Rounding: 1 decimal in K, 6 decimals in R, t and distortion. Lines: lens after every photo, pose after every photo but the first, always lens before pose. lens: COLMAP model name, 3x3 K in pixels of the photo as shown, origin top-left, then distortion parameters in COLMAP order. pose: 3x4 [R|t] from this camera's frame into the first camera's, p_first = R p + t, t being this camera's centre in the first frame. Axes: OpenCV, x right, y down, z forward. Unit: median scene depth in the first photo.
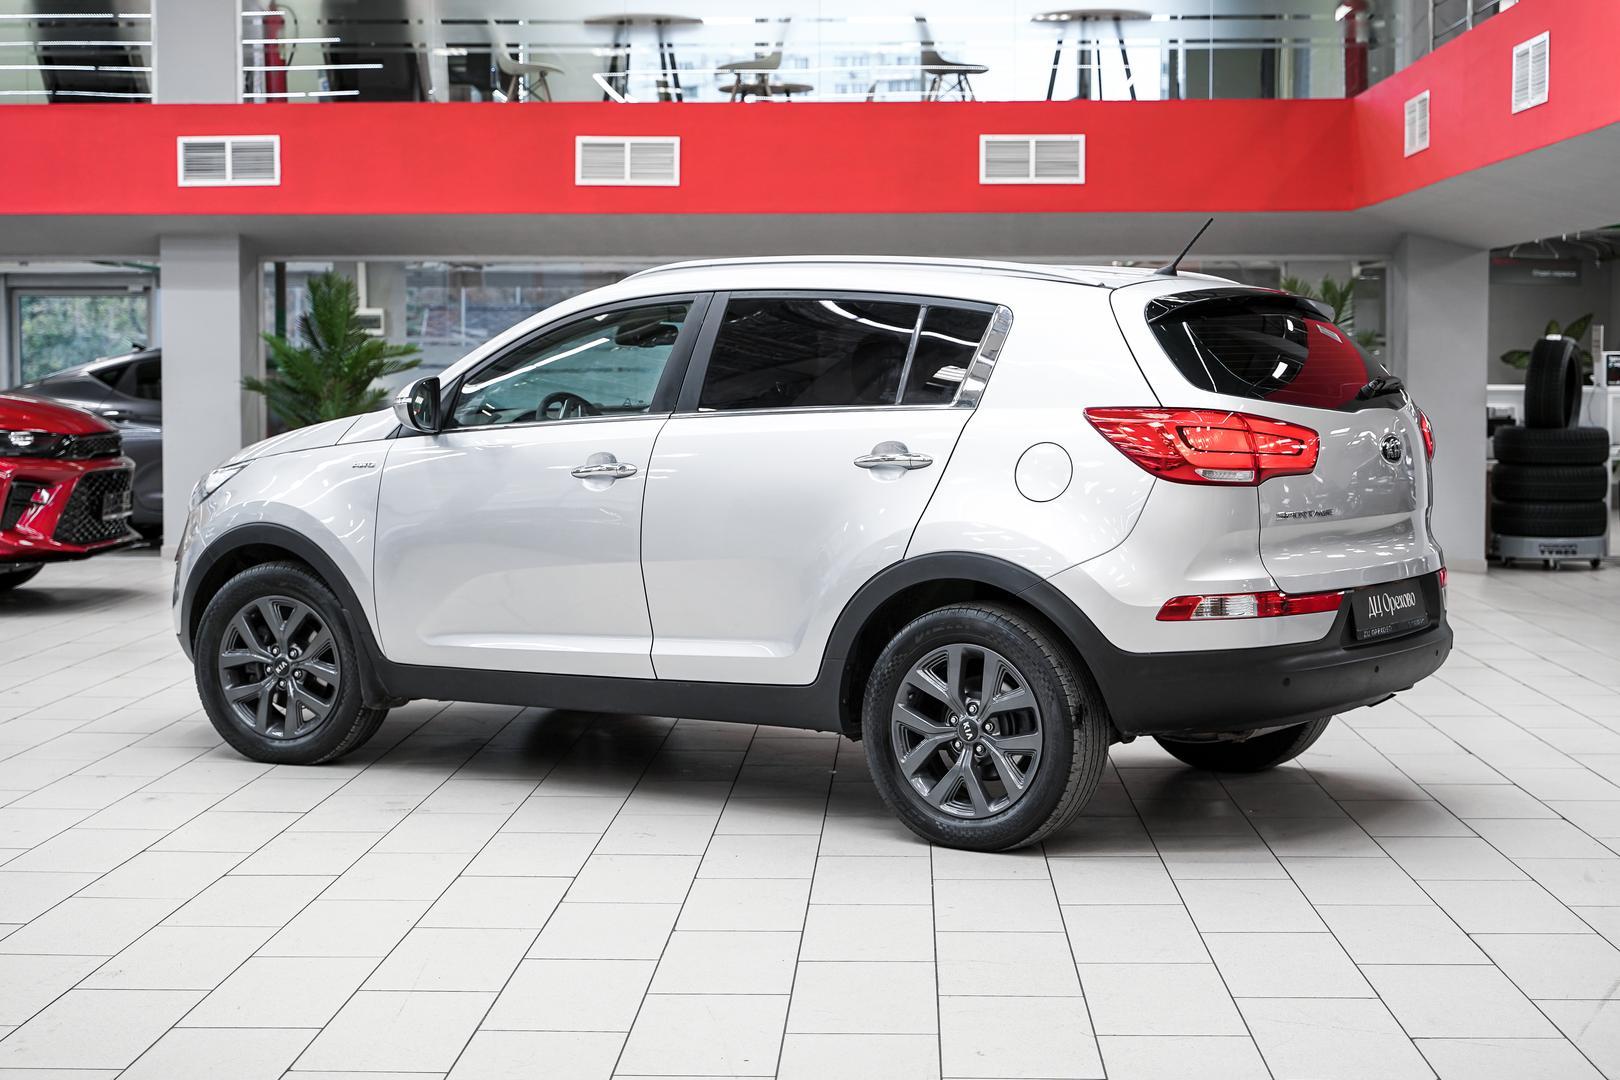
lens RADIAL K [[2578.5, 0, 783.9], [0, 2578.5, 538.4], [0, 0, 1]] dist [-0.000511, 0.010797]
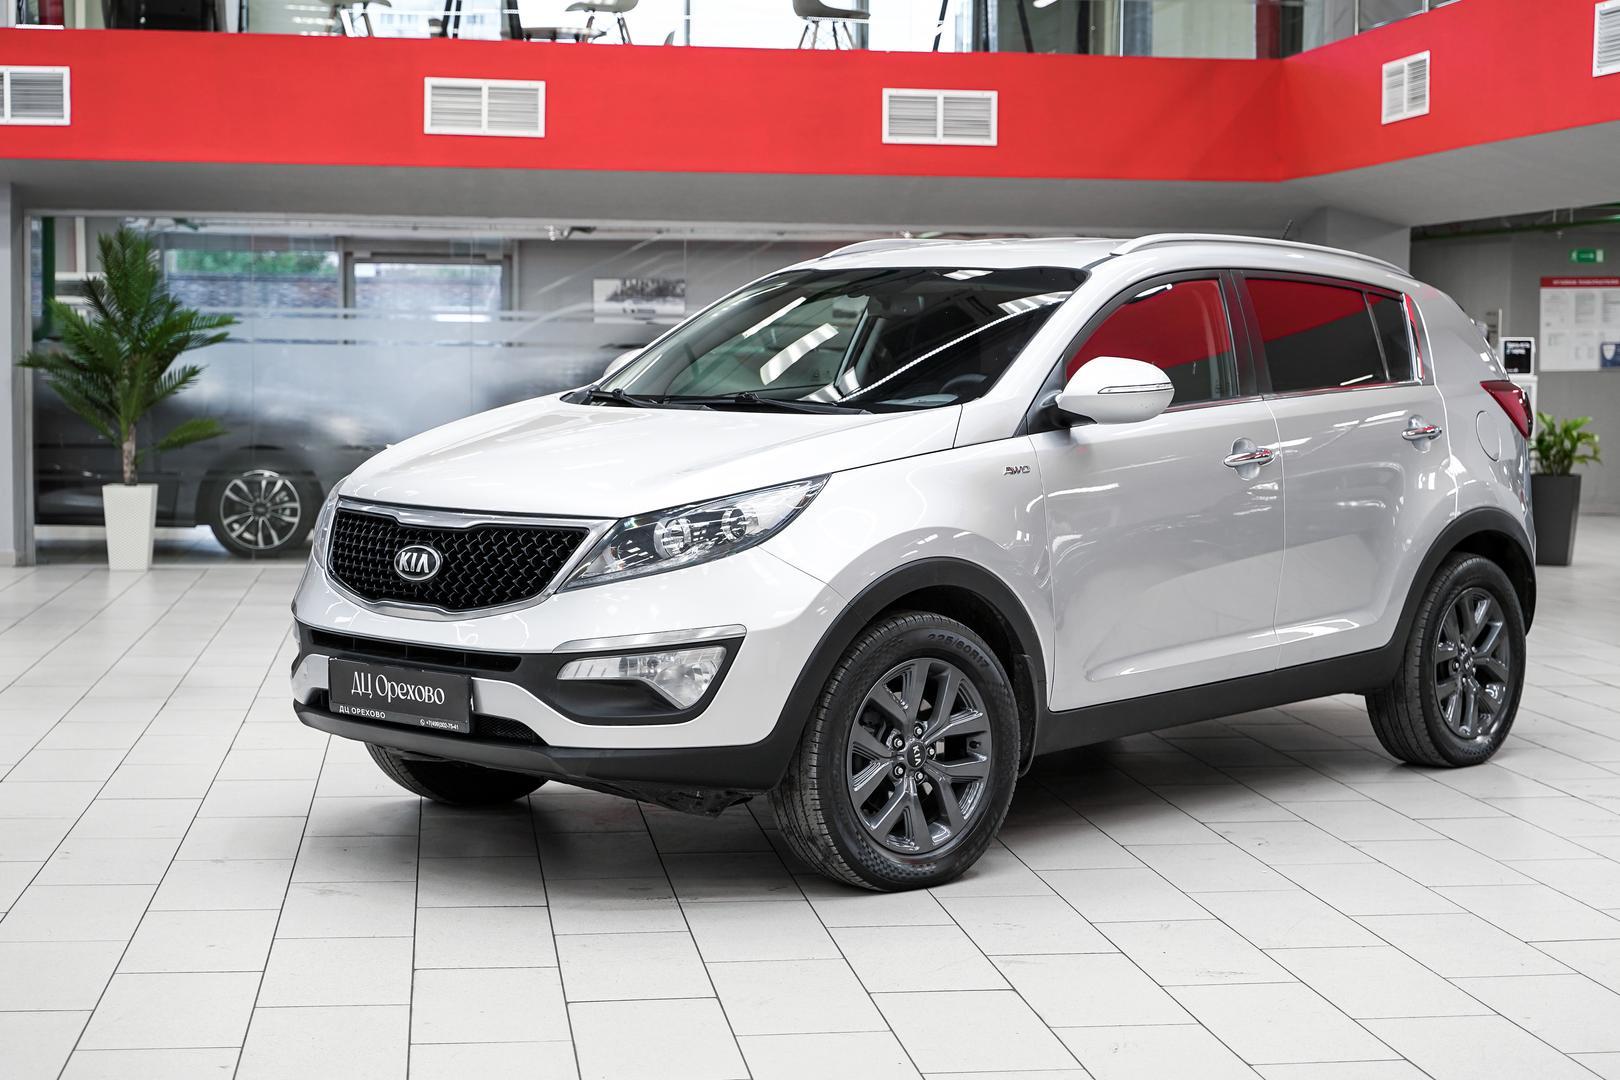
lens RADIAL K [[2701.1, 0, 810.0], [0, 2701.1, 540.0], [0, 0, 1]] dist [0.004364, -0.059420]
pose [[0.982471, -0.003687, 0.186377, -0.119568], [0.002614, 0.999979, 0.006004, -0.004978], [-0.186395, -0.005411, 0.982460, 0.078047]]
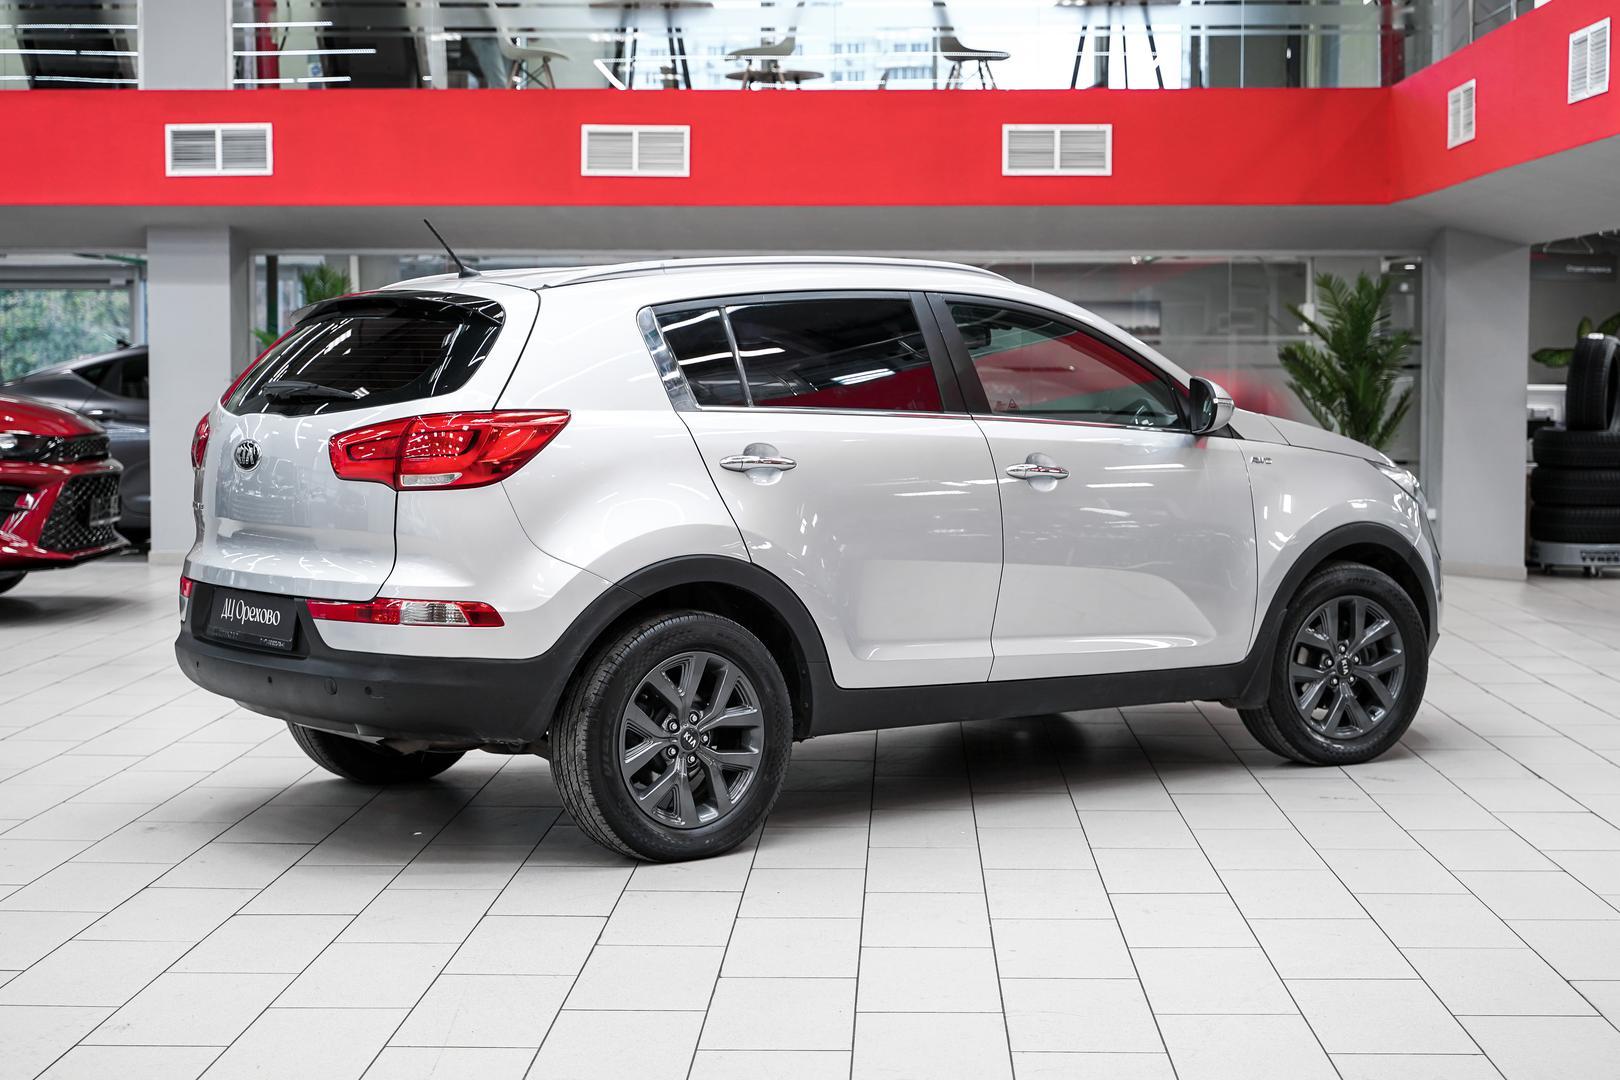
lens RADIAL K [[2634.4, 0, 804.8], [0, 2634.4, 570.8], [0, 0, 1]] dist [0.001563, -0.026521]
pose [[0.999941, 0.000575, 0.010870, -0.007972], [-0.000717, 0.999915, 0.013010, -0.002773], [-0.010861, -0.013017, 0.999856, 0.016616]]
